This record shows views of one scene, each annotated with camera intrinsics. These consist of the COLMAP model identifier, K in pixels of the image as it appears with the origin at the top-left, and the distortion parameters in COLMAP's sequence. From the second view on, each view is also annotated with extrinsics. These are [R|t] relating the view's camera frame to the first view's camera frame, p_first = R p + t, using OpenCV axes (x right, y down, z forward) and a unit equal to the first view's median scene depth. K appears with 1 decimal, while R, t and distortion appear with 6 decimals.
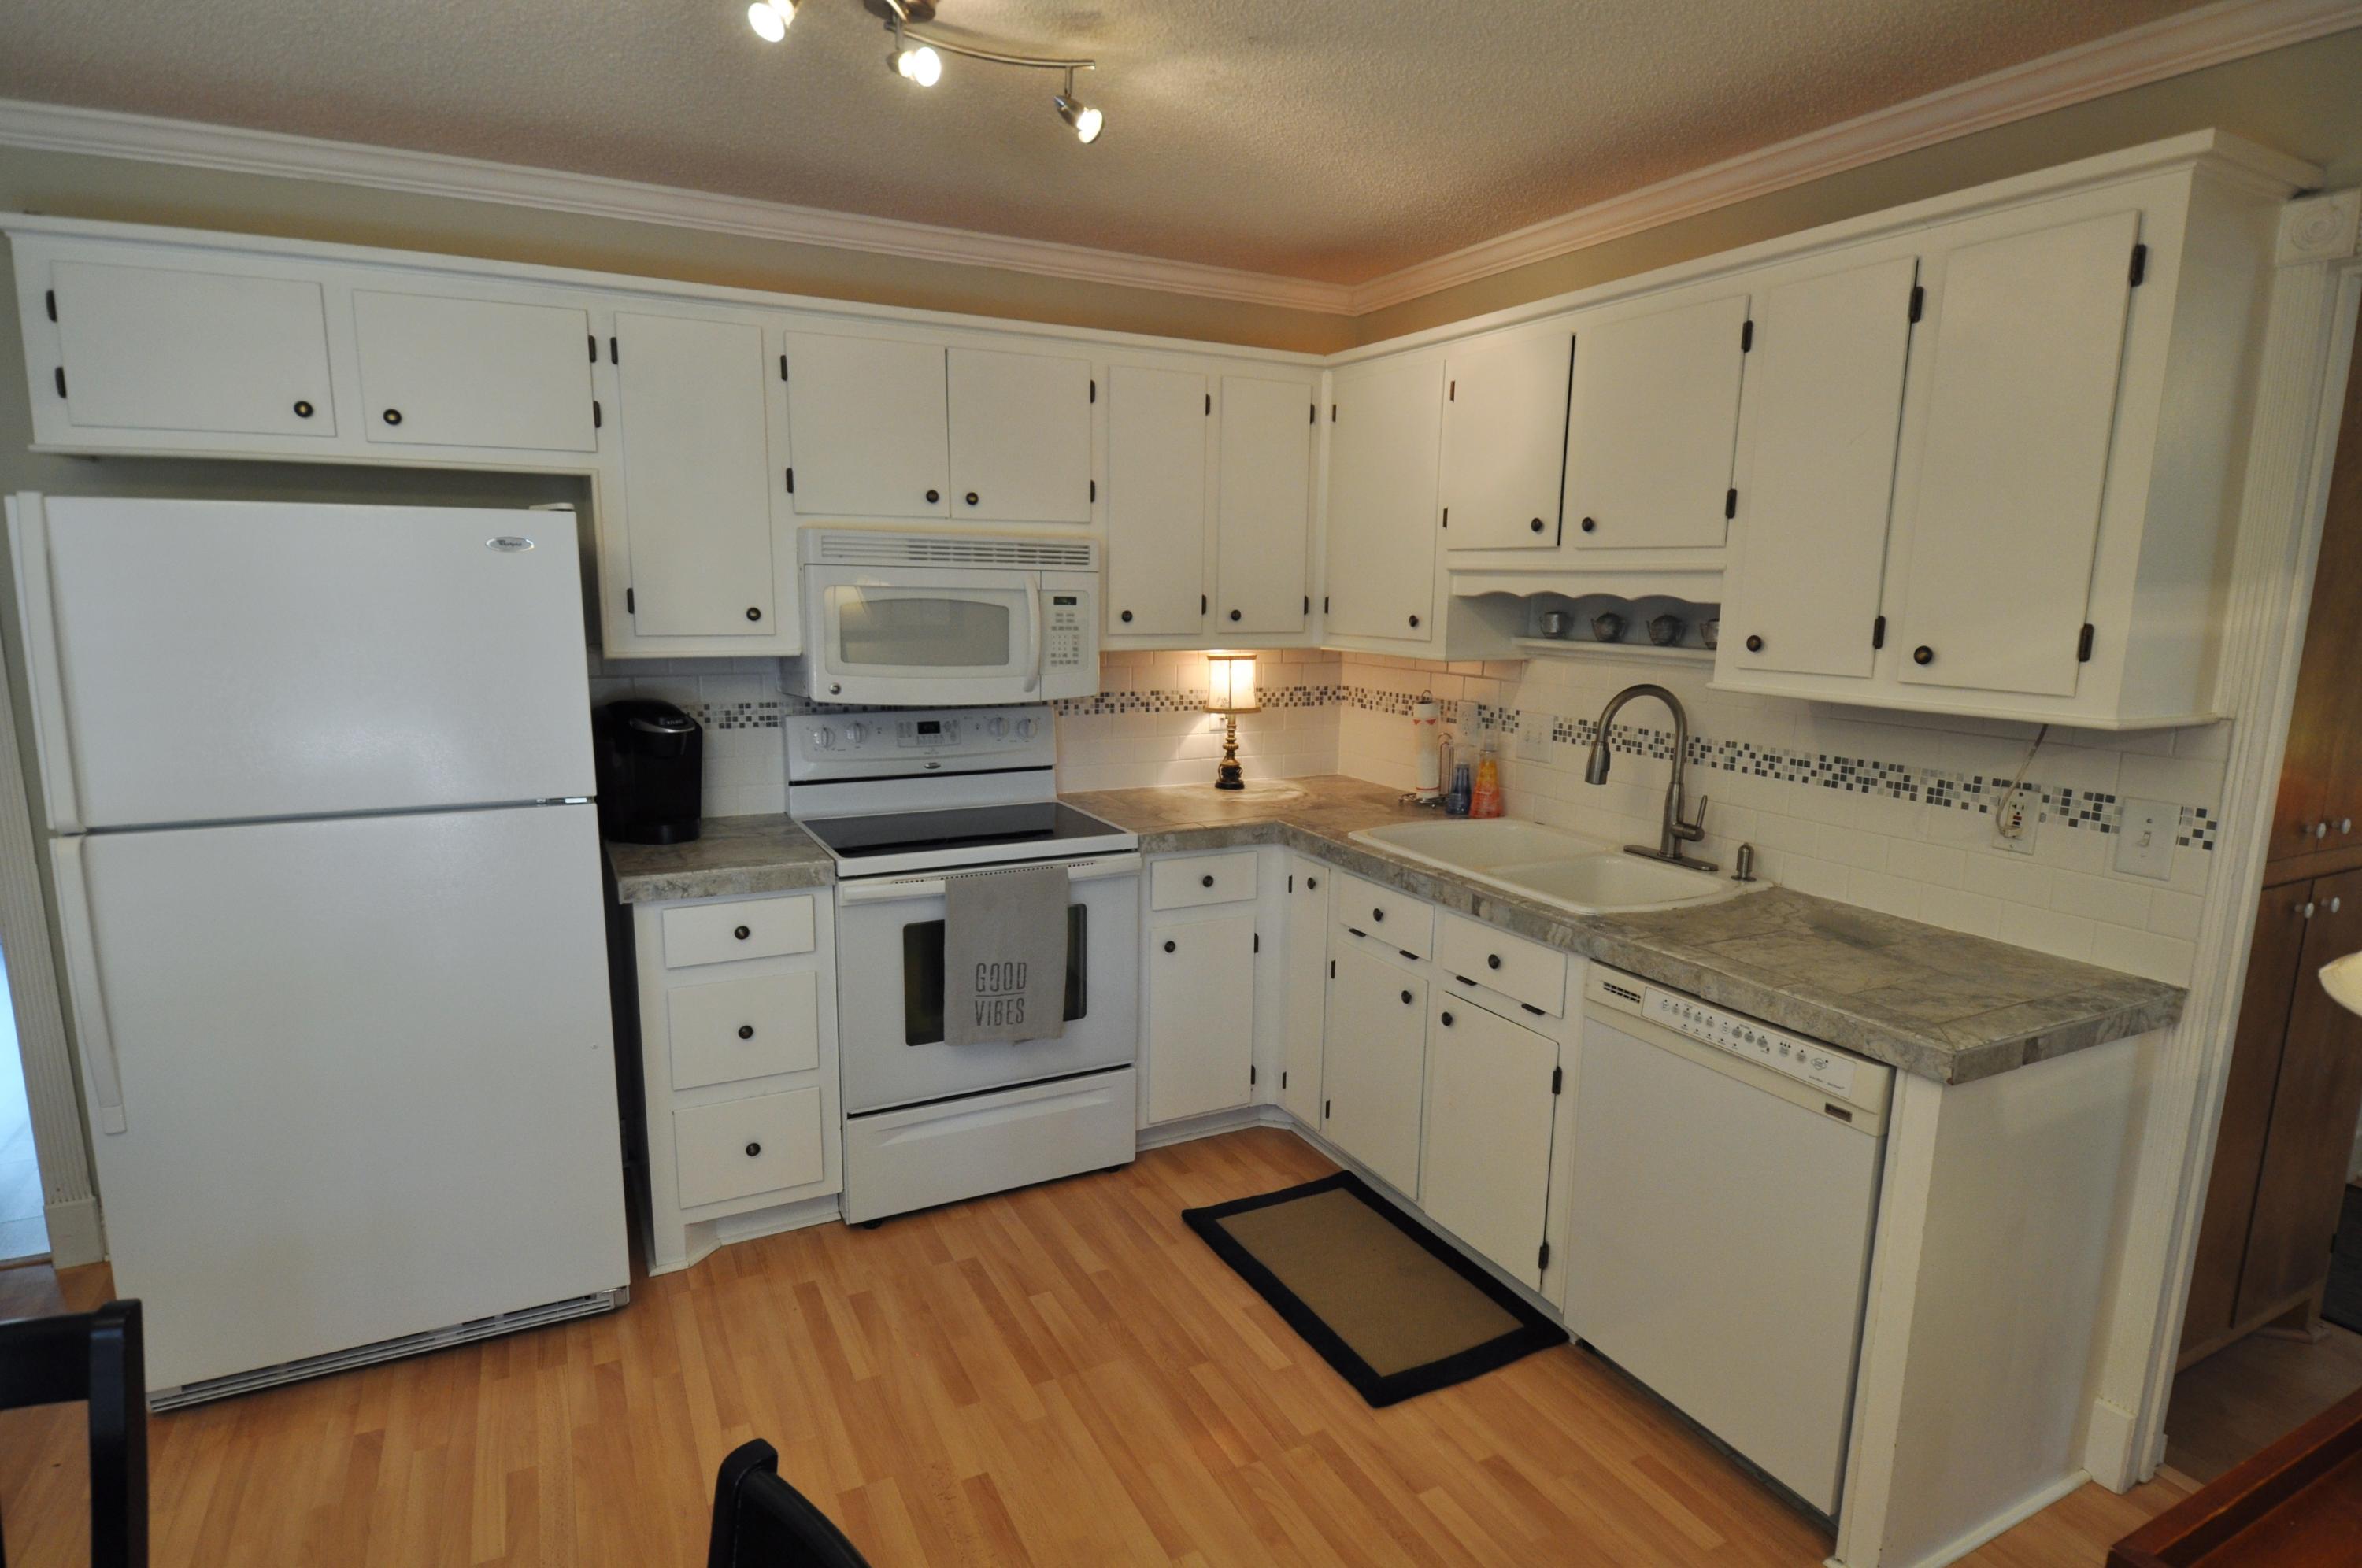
lens RADIAL K [[1265.7, 0, 1181.0], [0, 1265.7, 784.0], [0, 0, 1]] dist [0.016574, -0.000203]
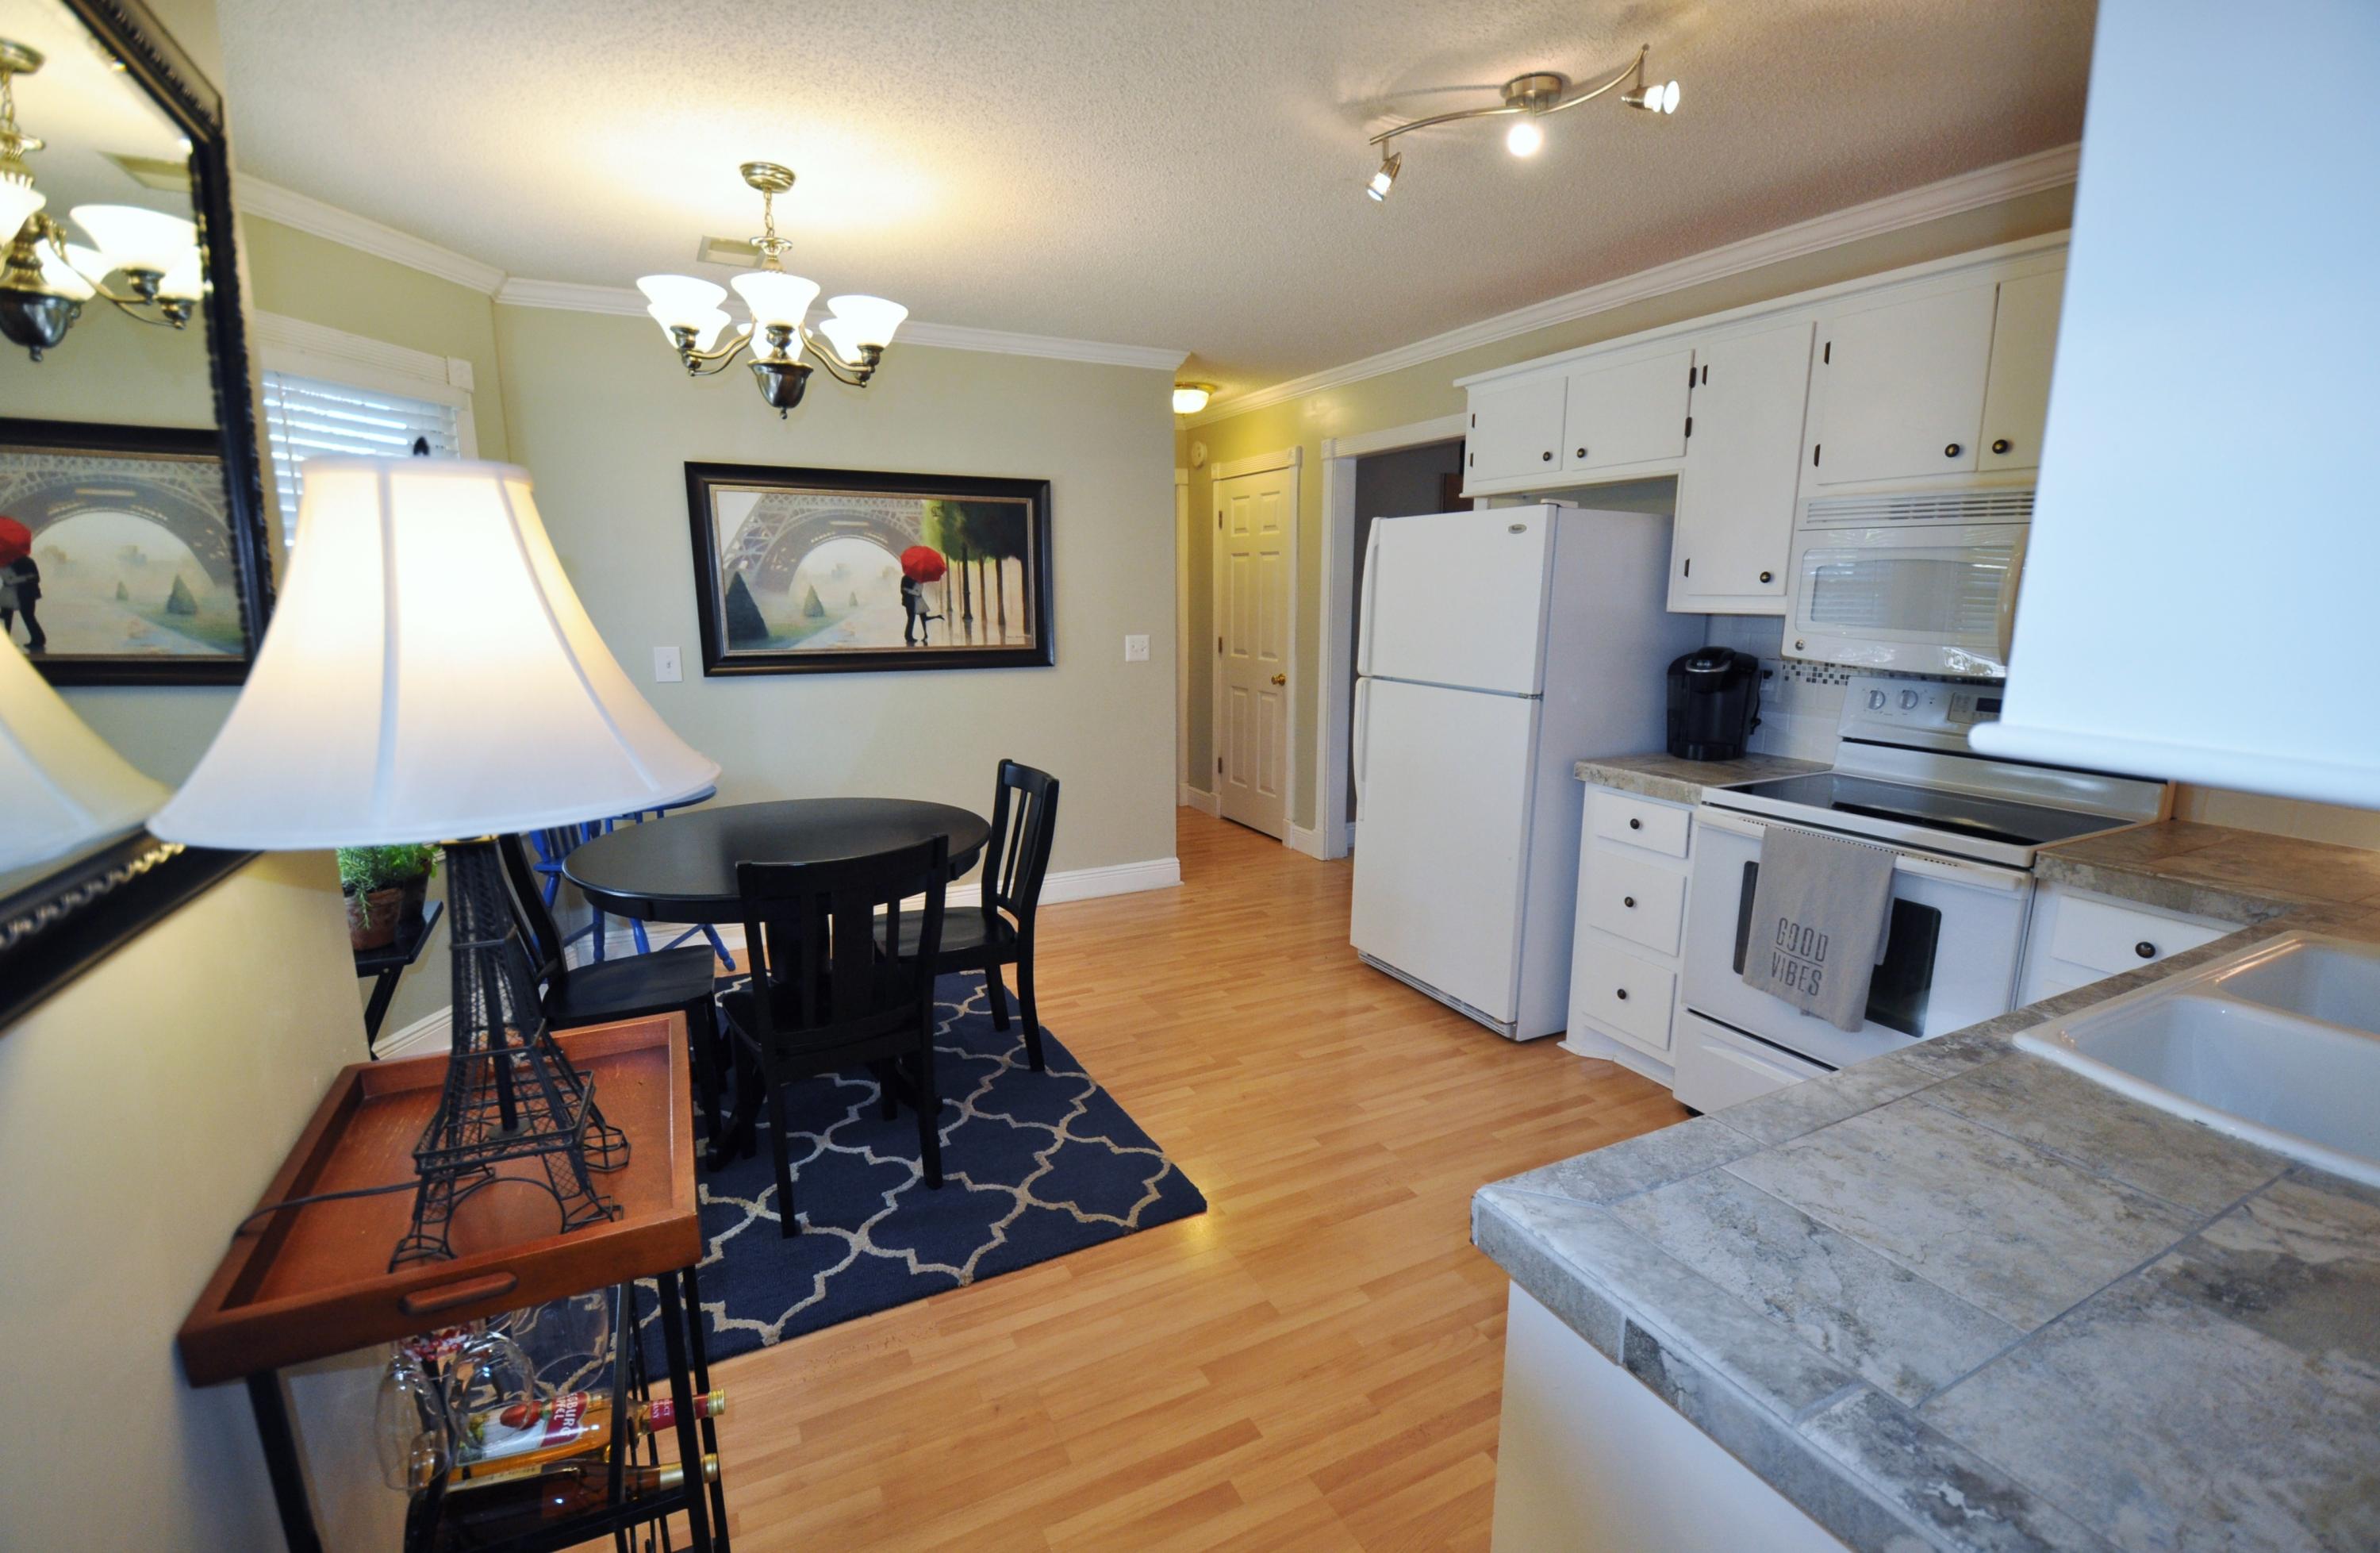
lens RADIAL K [[1033.4, 0, 1190.0], [0, 1033.4, 776.5], [0, 0, 1]] dist [-0.000022, -0.000038]
pose [[0.004373, 0.170539, -0.985341, 0.801040], [-0.162679, 0.972346, 0.167568, -0.037478], [0.986669, 0.159561, 0.031996, 0.609993]]
